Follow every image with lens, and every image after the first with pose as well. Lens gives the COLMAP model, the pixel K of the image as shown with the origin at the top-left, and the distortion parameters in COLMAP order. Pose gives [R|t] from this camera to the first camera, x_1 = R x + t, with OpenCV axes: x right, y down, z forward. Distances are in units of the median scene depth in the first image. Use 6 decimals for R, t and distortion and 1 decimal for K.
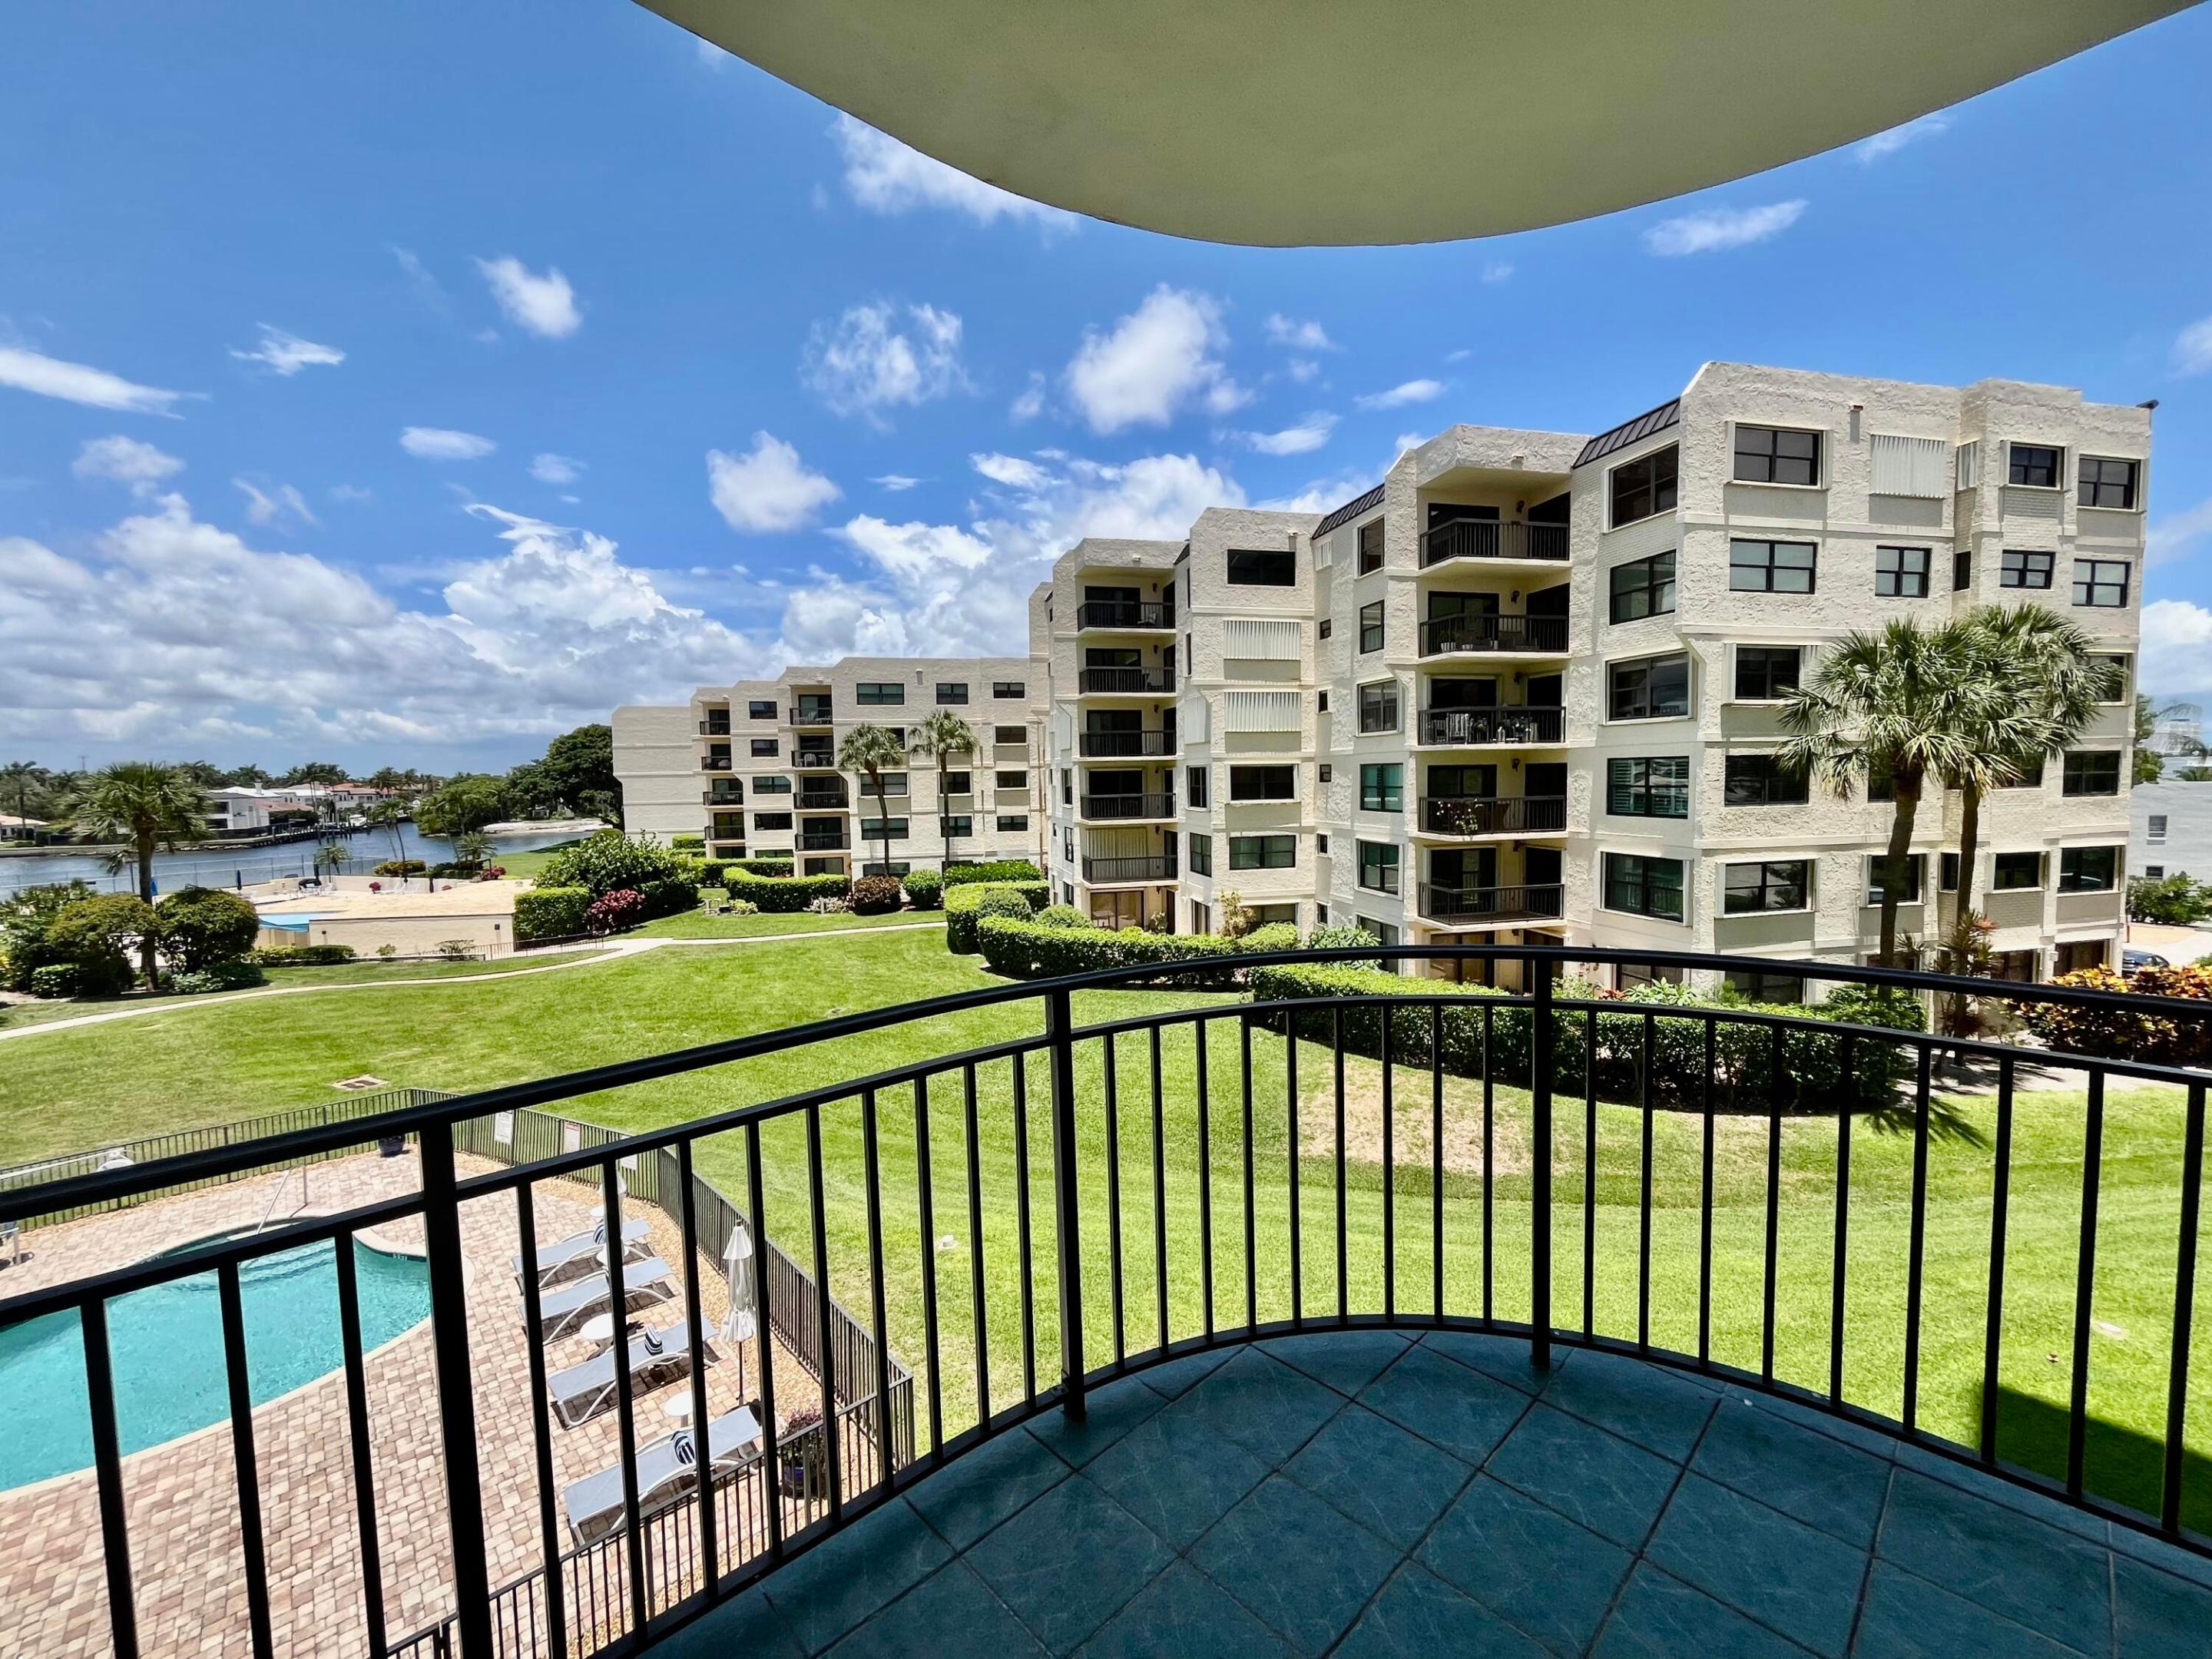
lens RADIAL K [[904.9, 0, 1099.7], [0, 904.9, 831.8], [0, 0, 1]] dist [-0.000571, -0.000368]
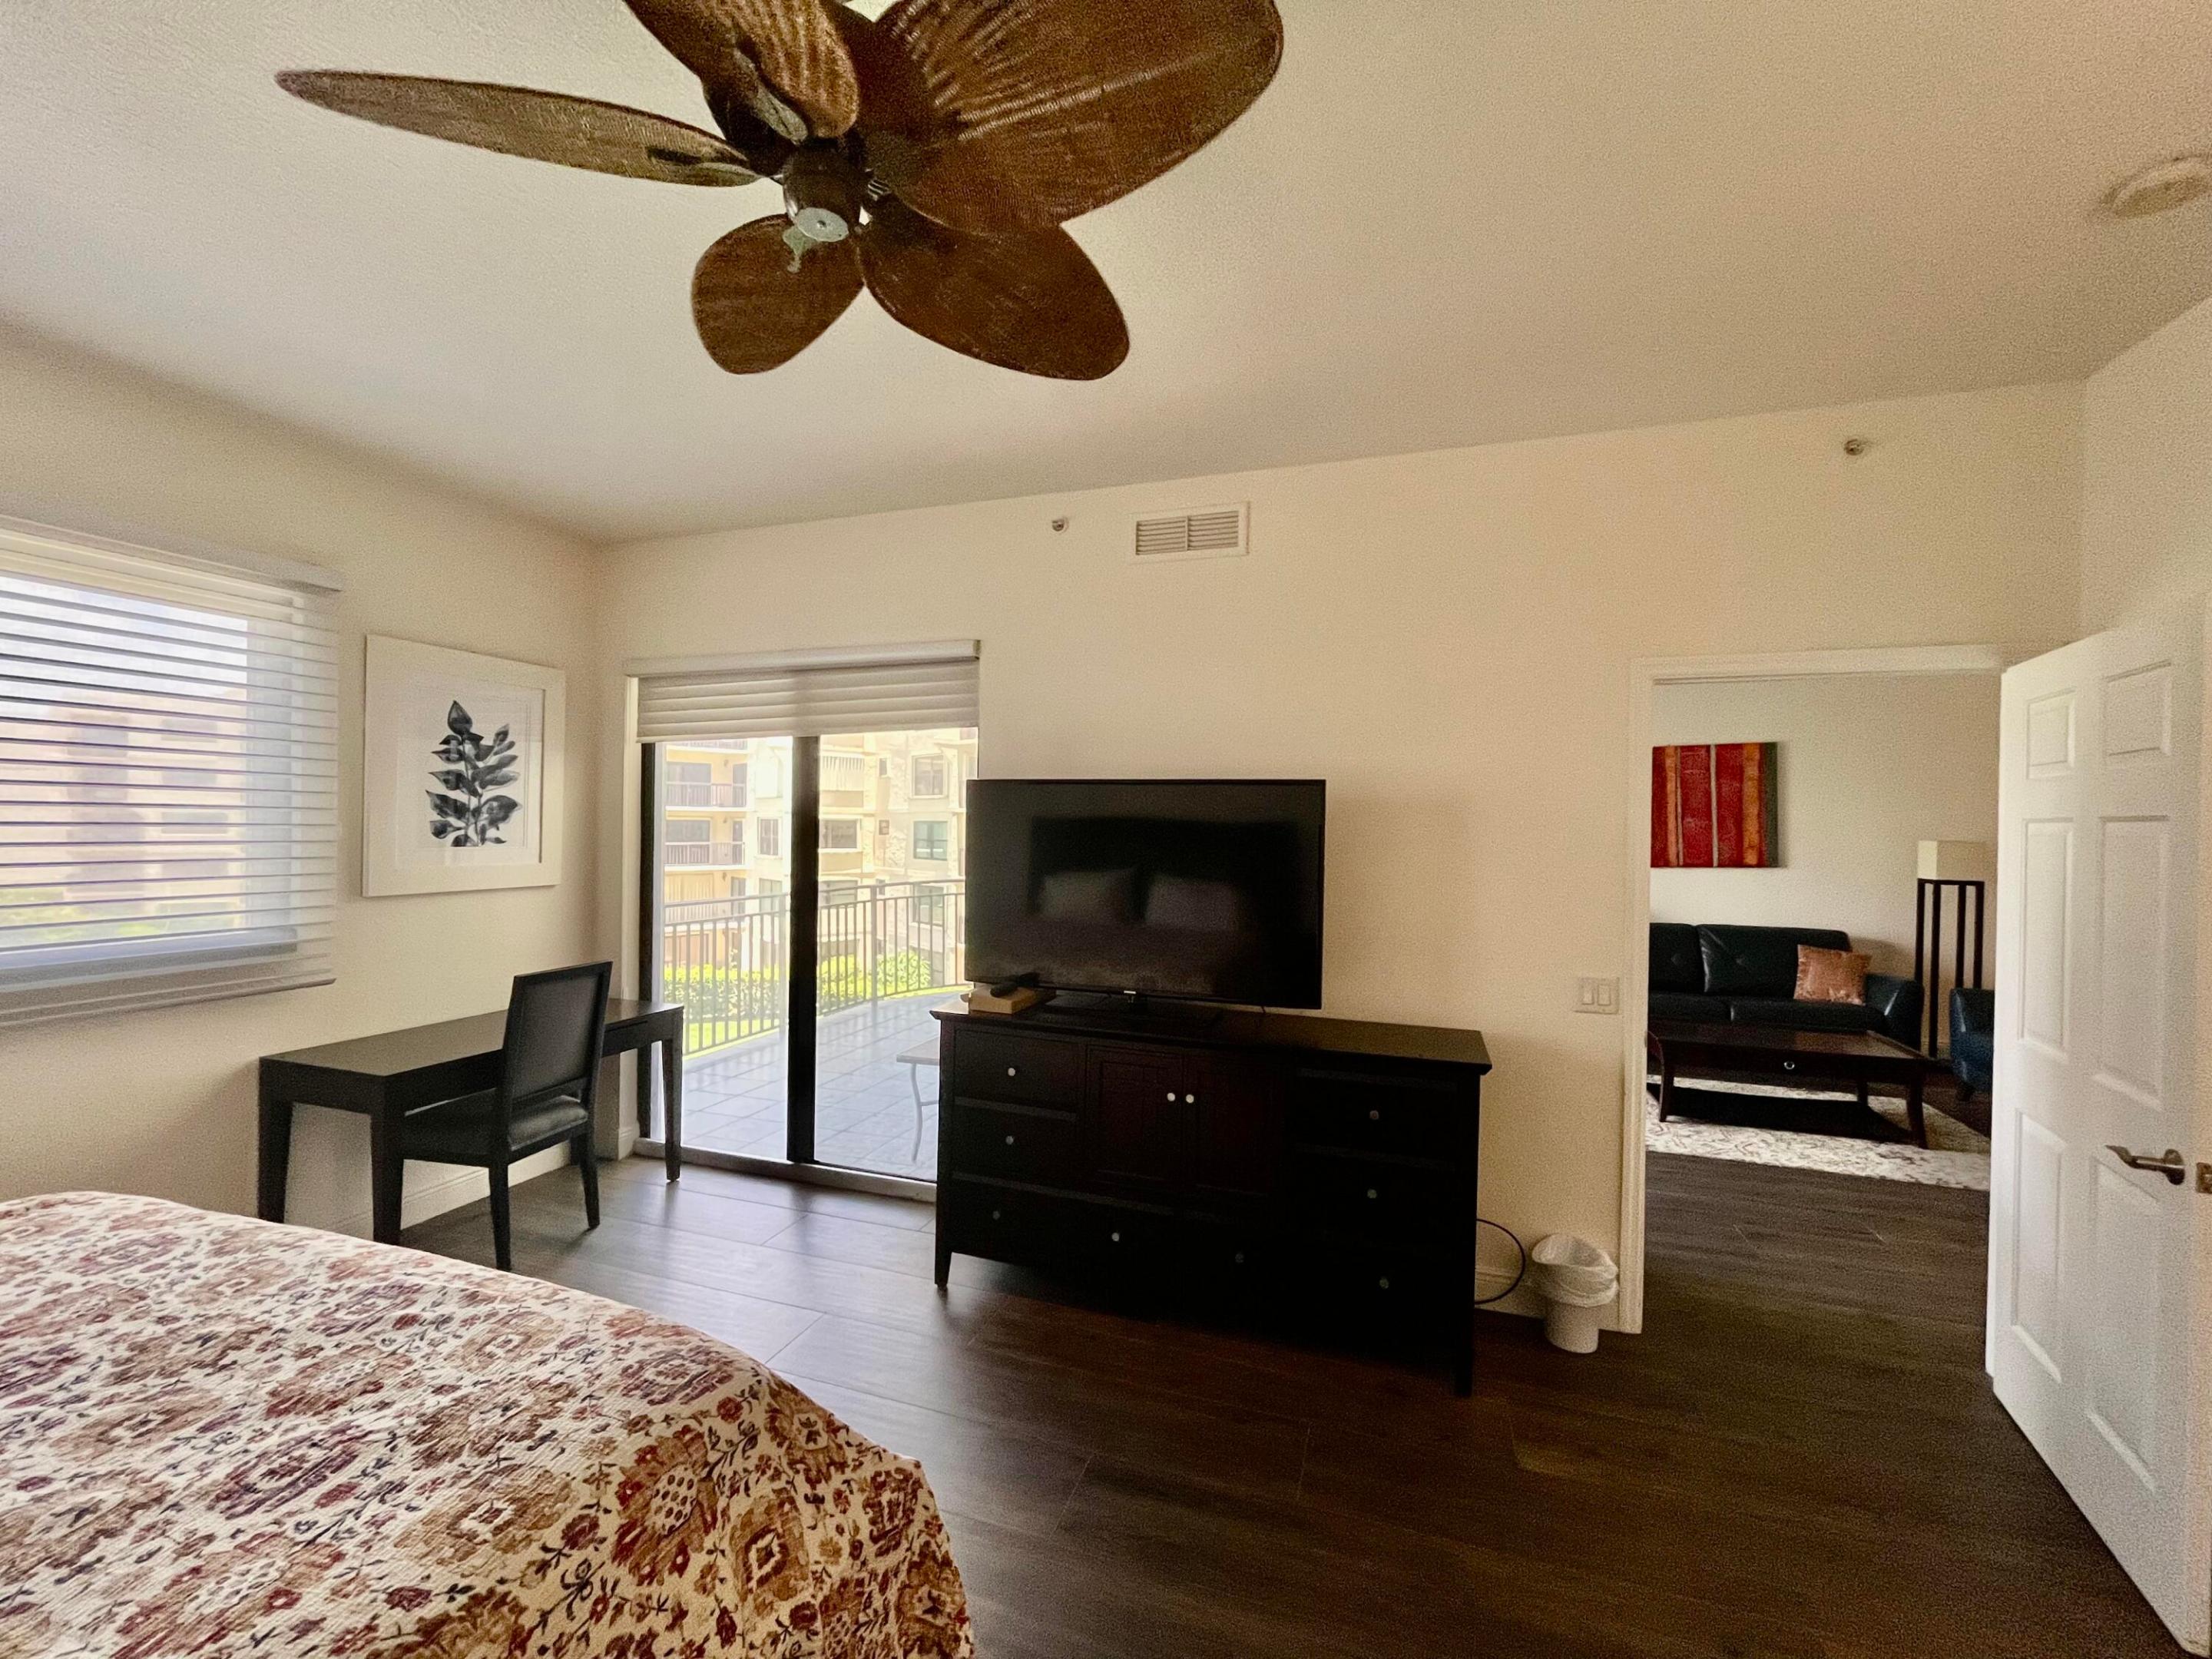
lens RADIAL K [[904.9, 0, 1099.7], [0, 904.9, 831.8], [0, 0, 1]] dist [-0.000571, -0.000368]
pose [[0.883262, 0.020185, 0.468445, -0.052475], [0.005329, 0.998576, -0.053075, 0.004722], [-0.468850, 0.049376, 0.881897, -0.165613]]
